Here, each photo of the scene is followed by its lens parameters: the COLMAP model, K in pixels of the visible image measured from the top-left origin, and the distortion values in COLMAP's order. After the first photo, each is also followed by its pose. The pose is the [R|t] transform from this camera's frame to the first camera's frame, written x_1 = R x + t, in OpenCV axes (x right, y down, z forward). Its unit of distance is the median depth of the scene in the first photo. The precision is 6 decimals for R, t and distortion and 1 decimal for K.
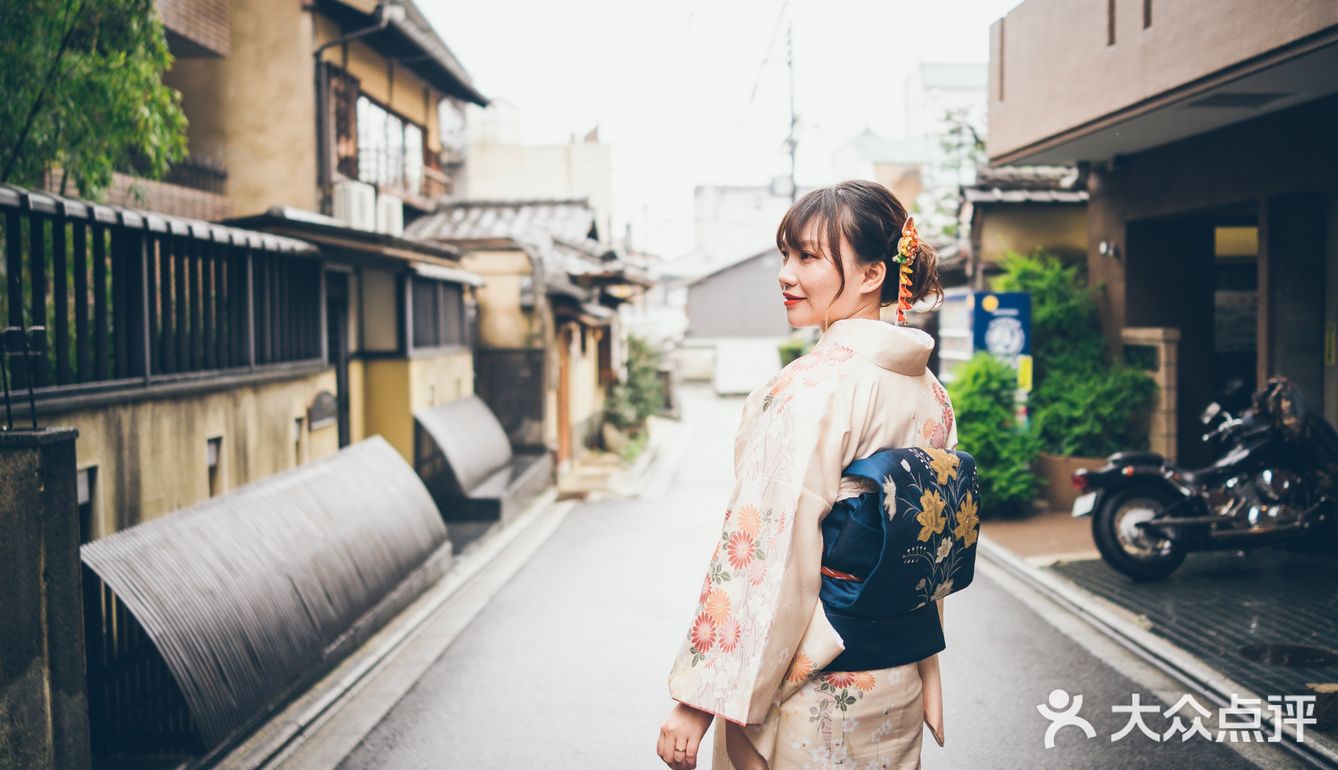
lens RADIAL K [[1297.2, 0, 706.0], [0, 1297.2, 382.5], [0, 0, 1]] dist [0.007968, -0.015426]
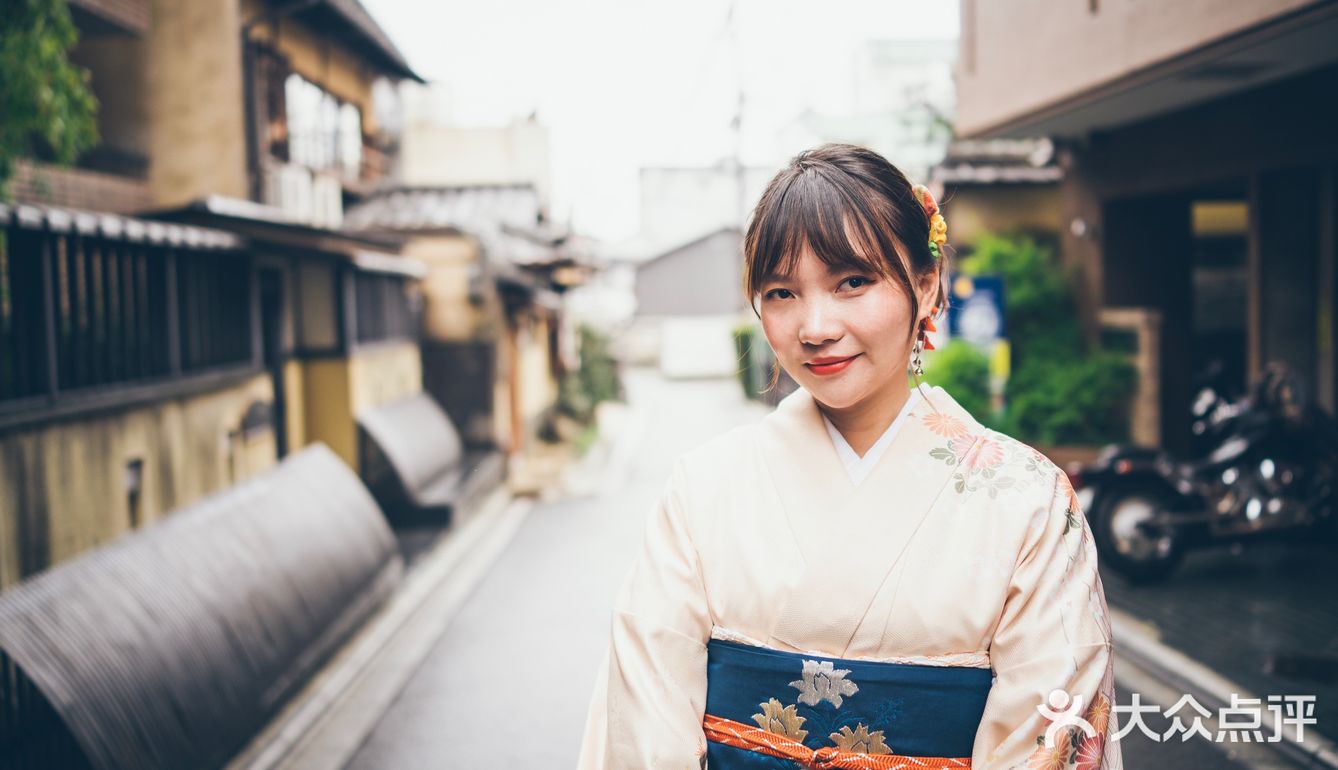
lens RADIAL K [[1297.2, 0, 706.0], [0, 1297.2, 382.5], [0, 0, 1]] dist [0.007968, -0.015426]
pose [[0.998875, -0.018807, 0.043543, -0.013651], [0.018093, 0.999696, 0.016733, -0.010640], [-0.043845, -0.015927, 0.998911, 0.052817]]
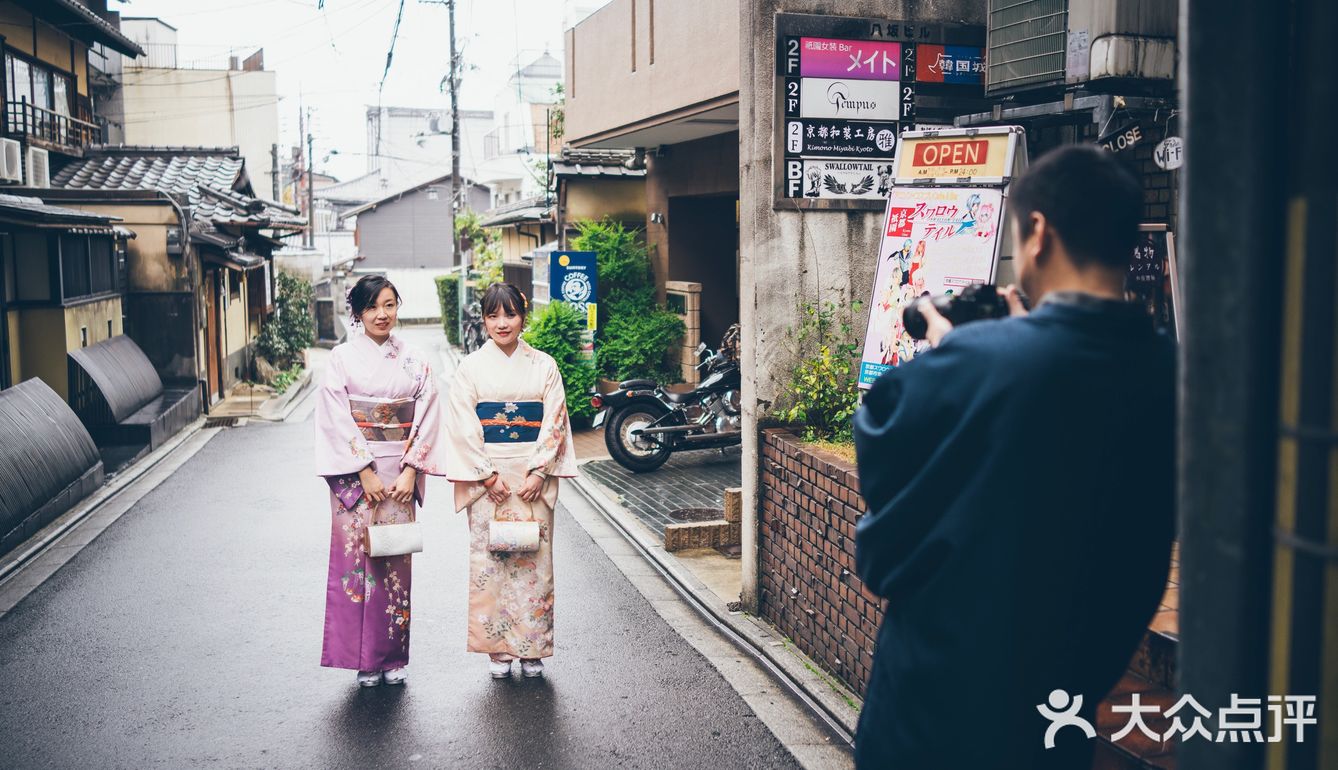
lens RADIAL K [[1297.2, 0, 706.0], [0, 1297.2, 382.5], [0, 0, 1]] dist [0.007968, -0.015426]
pose [[0.972951, -0.018105, 0.230301, 0.062603], [0.003634, 0.998000, 0.063104, -0.022479], [-0.230983, -0.060560, 0.971071, -0.263897]]
